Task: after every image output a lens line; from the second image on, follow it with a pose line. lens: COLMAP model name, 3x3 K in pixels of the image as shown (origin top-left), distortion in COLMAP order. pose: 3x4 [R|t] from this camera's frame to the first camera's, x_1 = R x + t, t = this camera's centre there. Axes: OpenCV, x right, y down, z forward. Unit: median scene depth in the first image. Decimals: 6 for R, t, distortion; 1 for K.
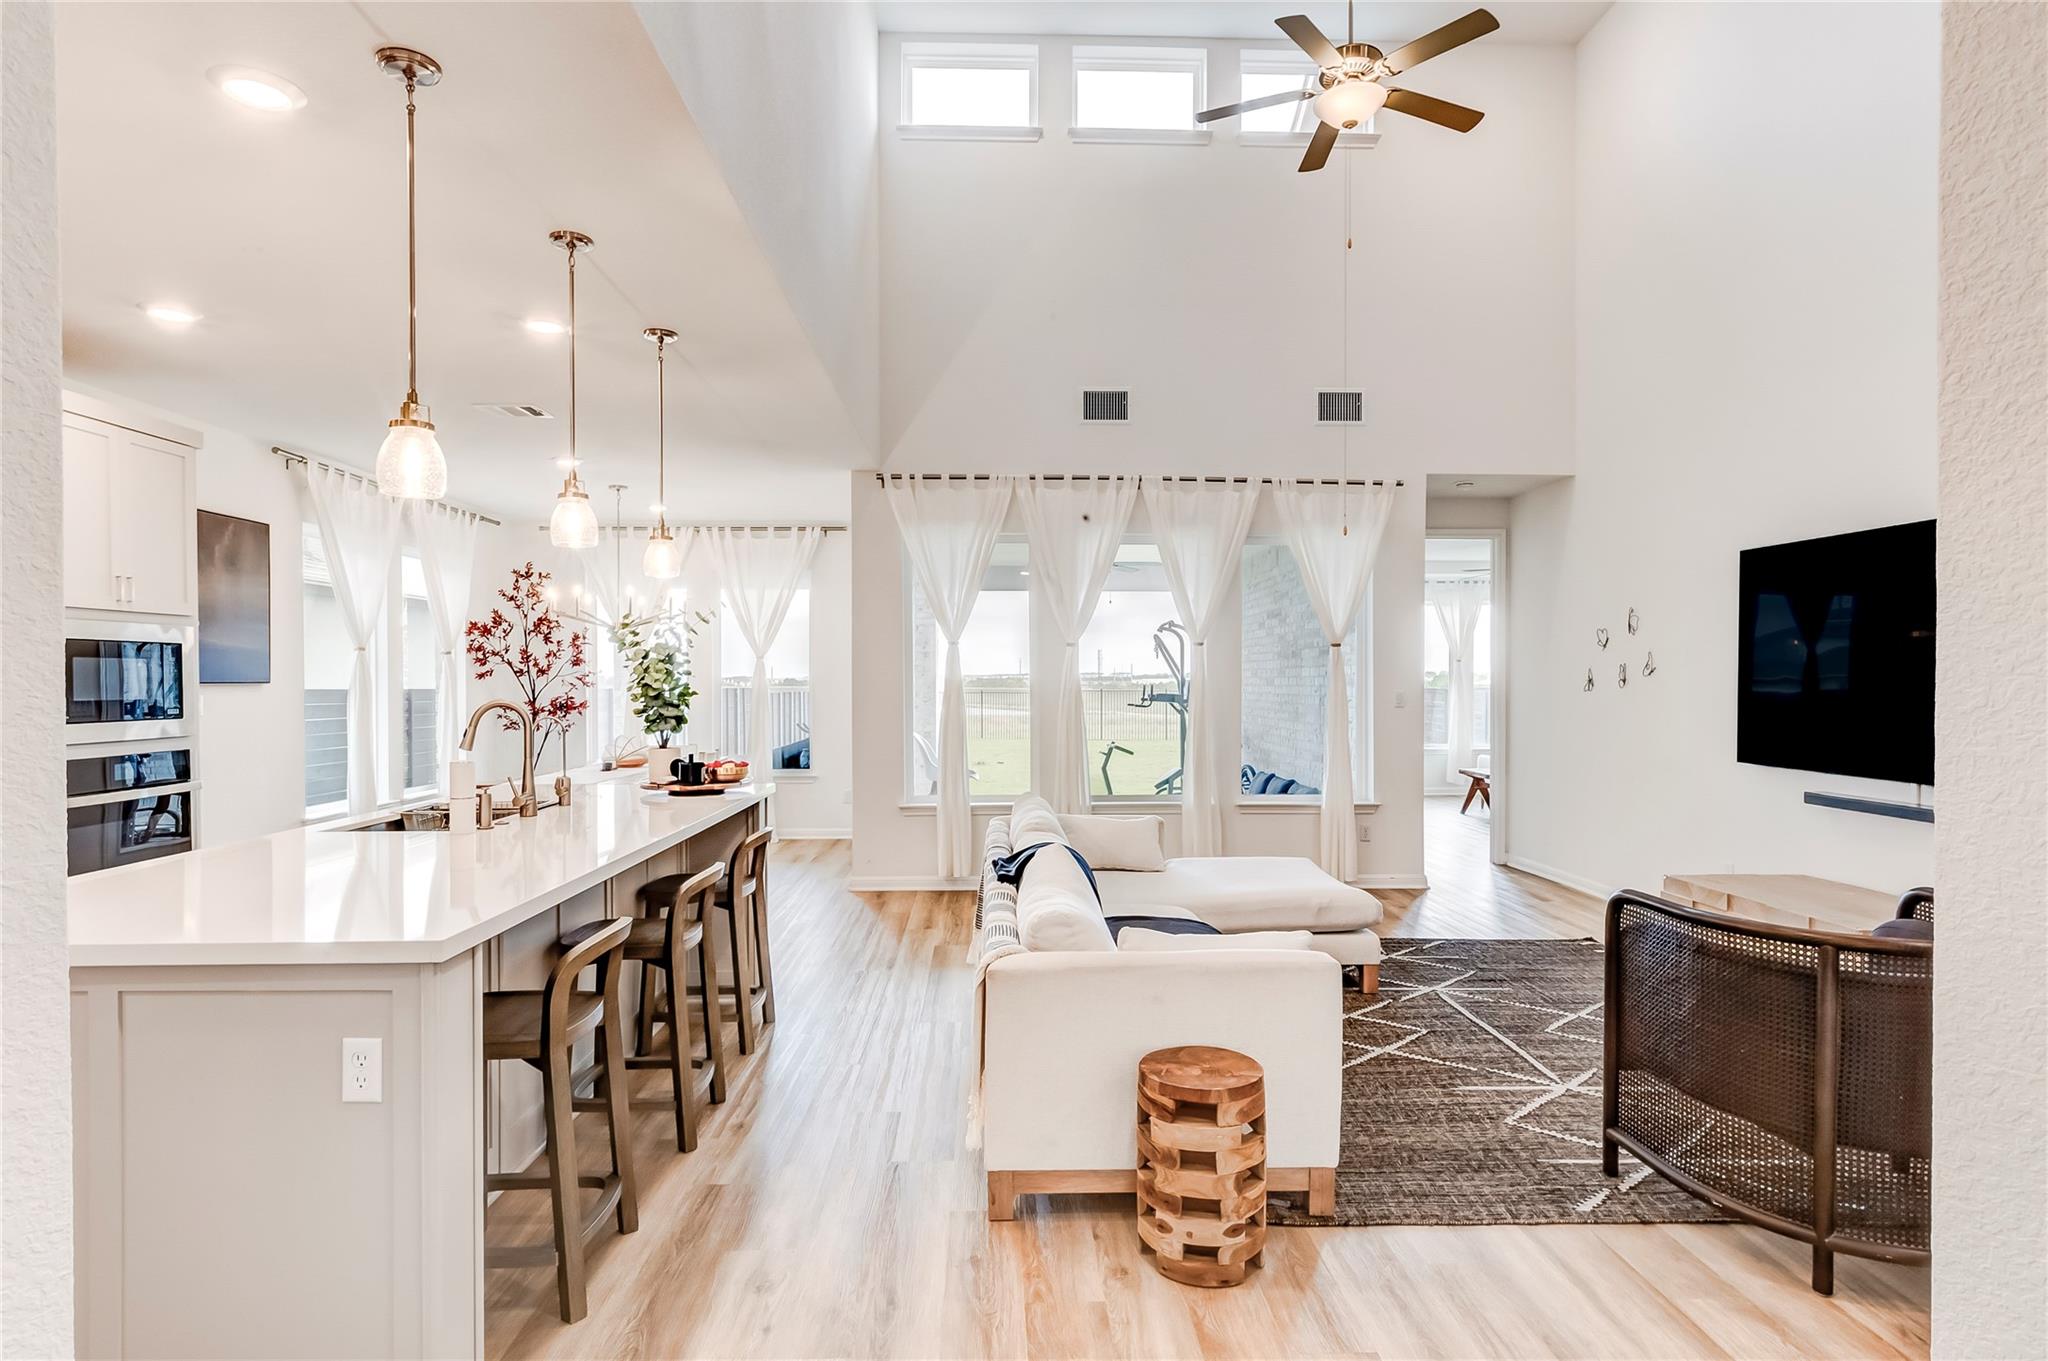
lens RADIAL K [[1060.9, 0, 1018.3], [0, 1060.9, 684.3], [0, 0, 1]] dist [-0.005450, -0.001286]
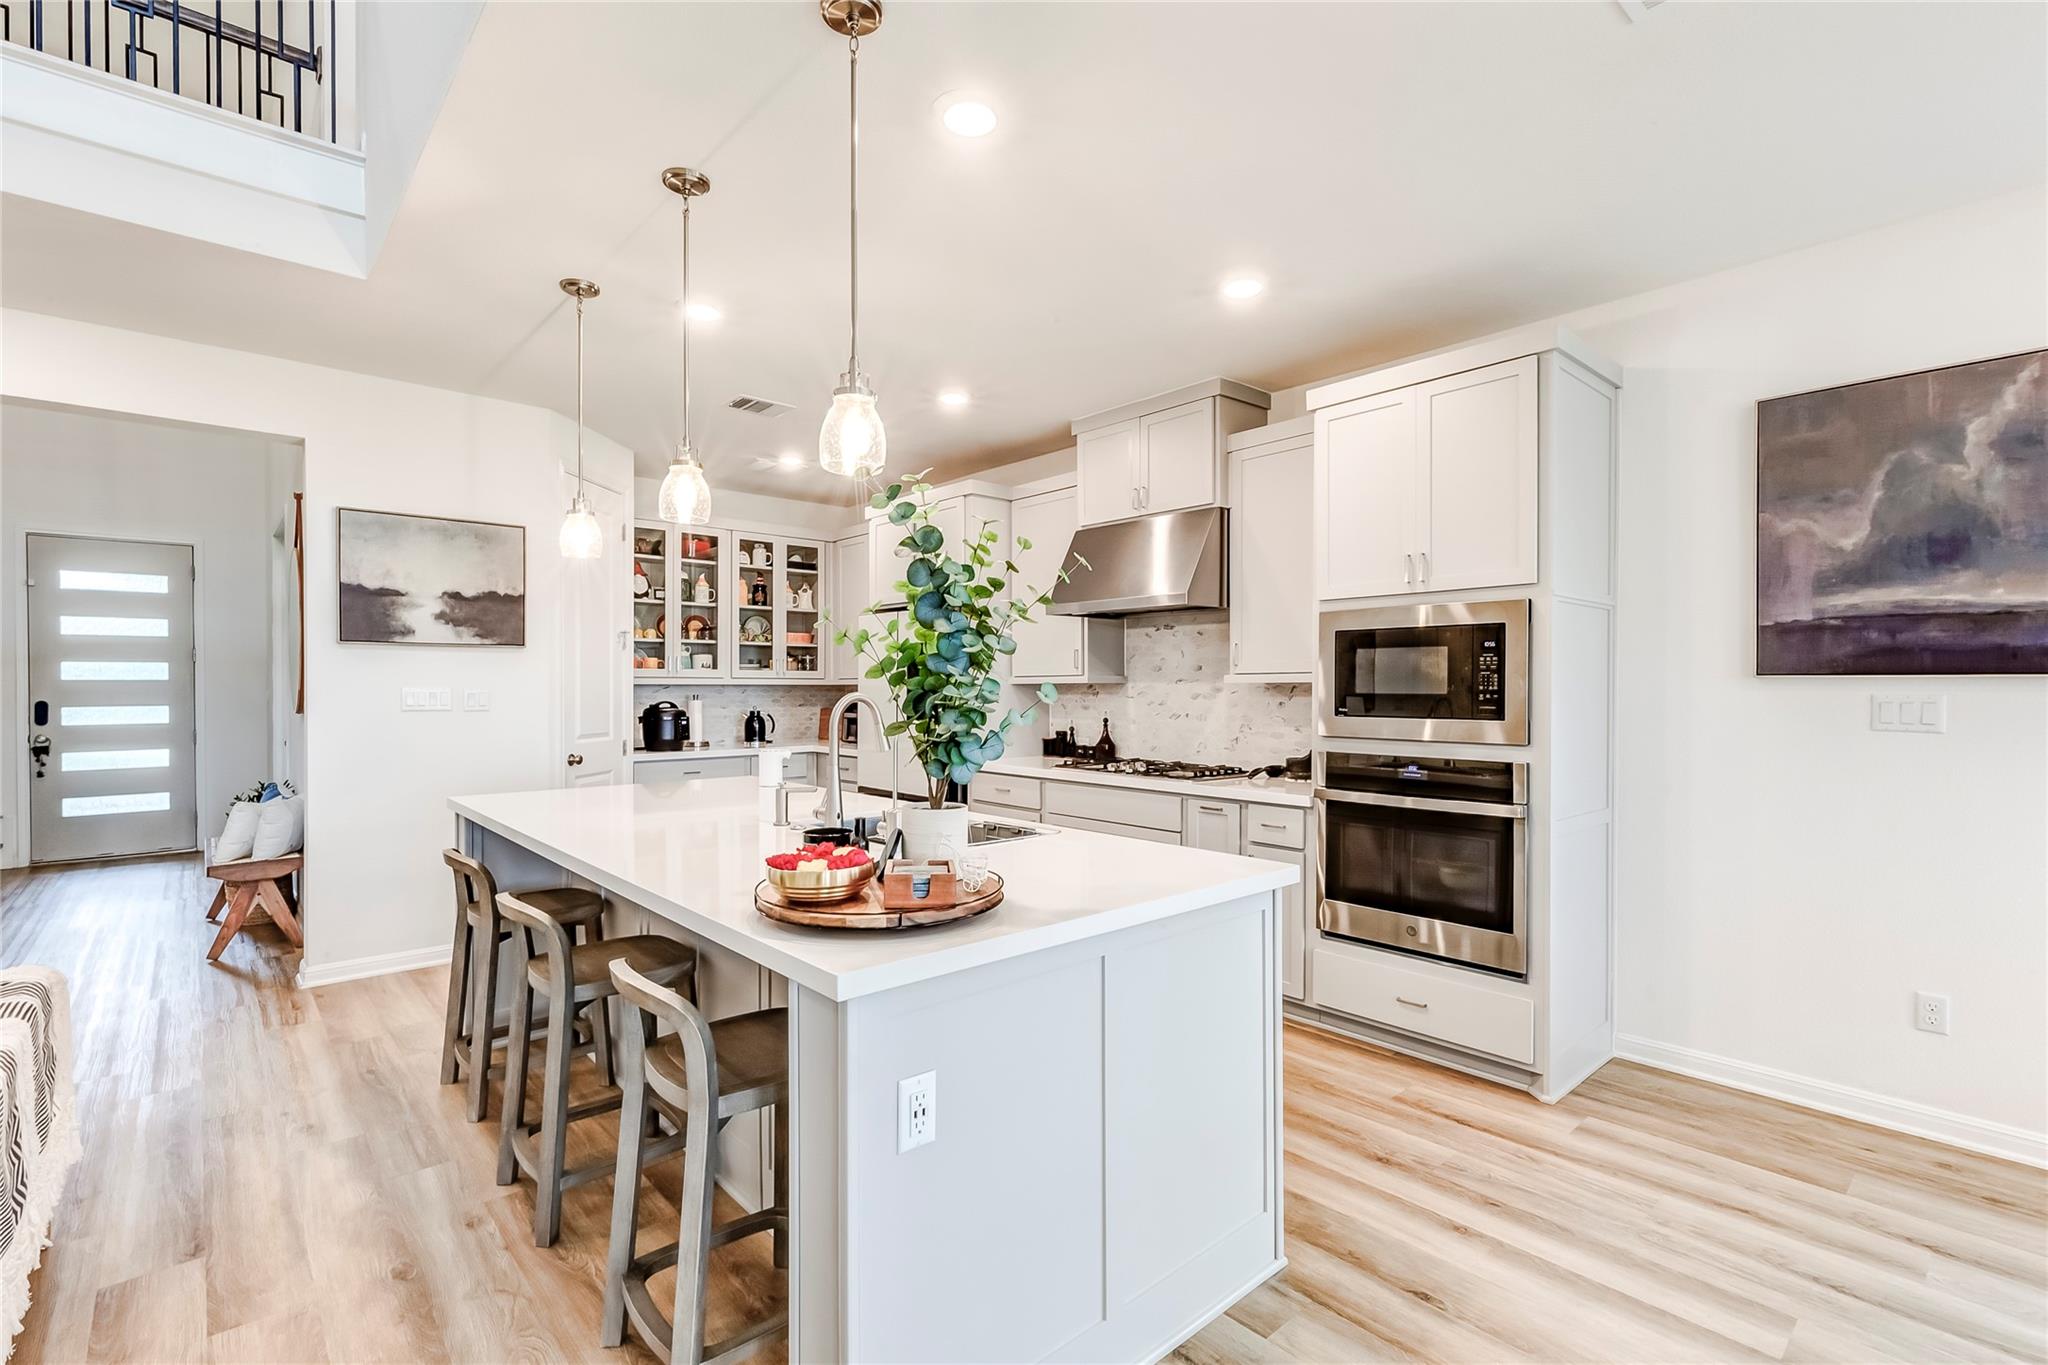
lens RADIAL K [[924.0, 0, 1024.5], [0, 924.0, 691.0], [0, 0, 1]] dist [0.001630, 0.000343]
pose [[-0.762814, 0.006991, -0.646580, -0.089675], [-0.001171, 0.999925, 0.012193, 0.002918], [0.646617, 0.010058, -0.762749, 1.228059]]
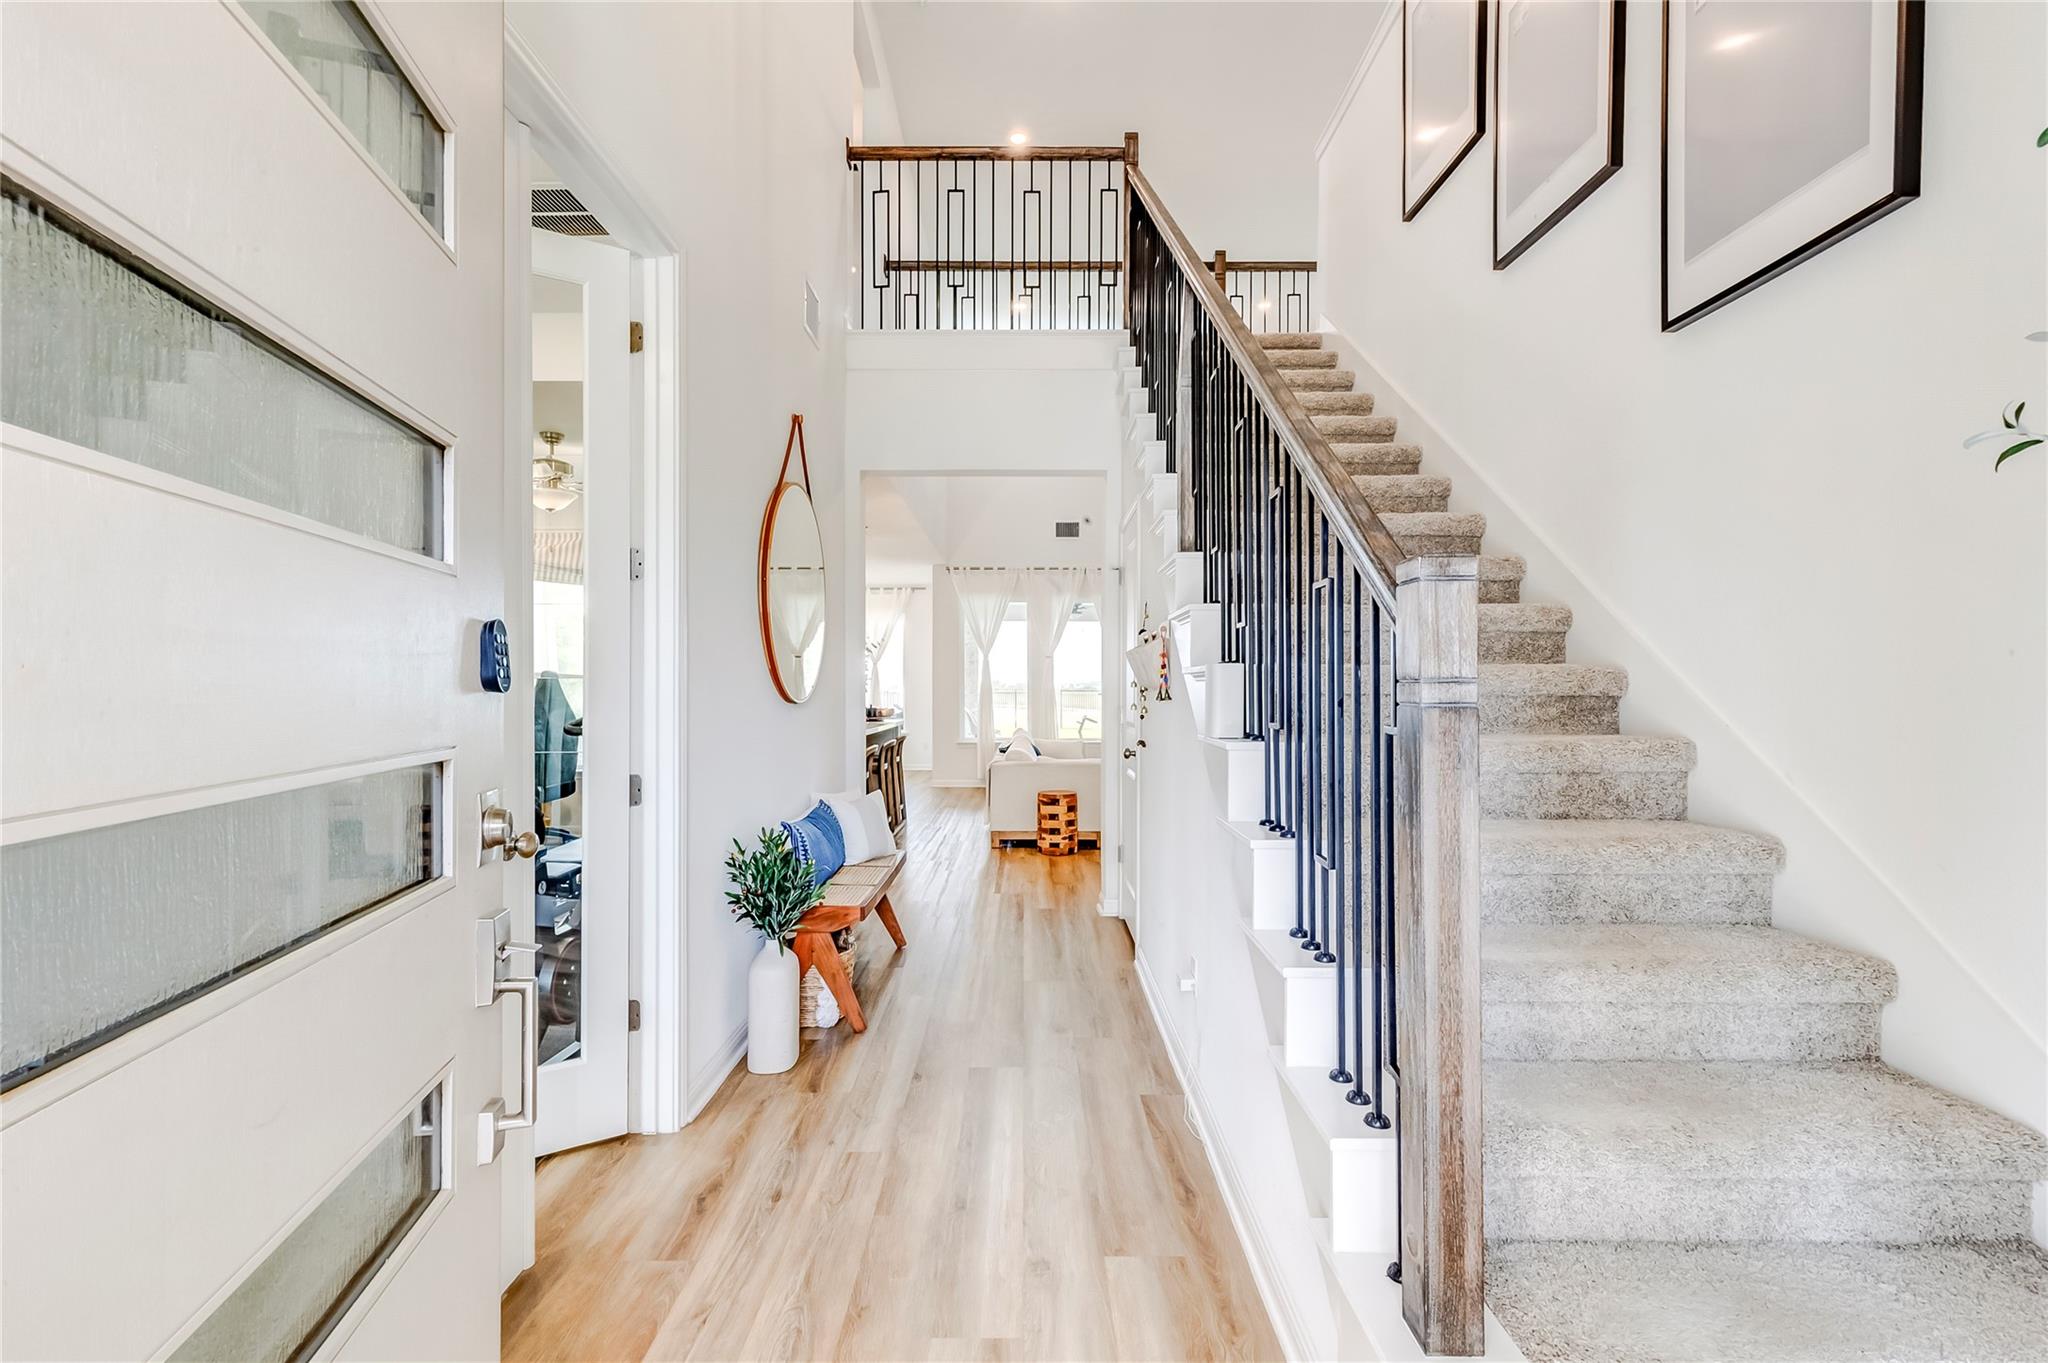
lens RADIAL K [[935.6, 0, 1021.3], [0, 935.6, 690.0], [0, 0, 1]] dist [0.003258, 0.000747]
pose [[0.999356, 0.003289, -0.035729, 0.088341], [-0.003357, 0.999993, -0.001853, 0.034890], [0.035723, 0.001971, 0.999360, -0.956217]]
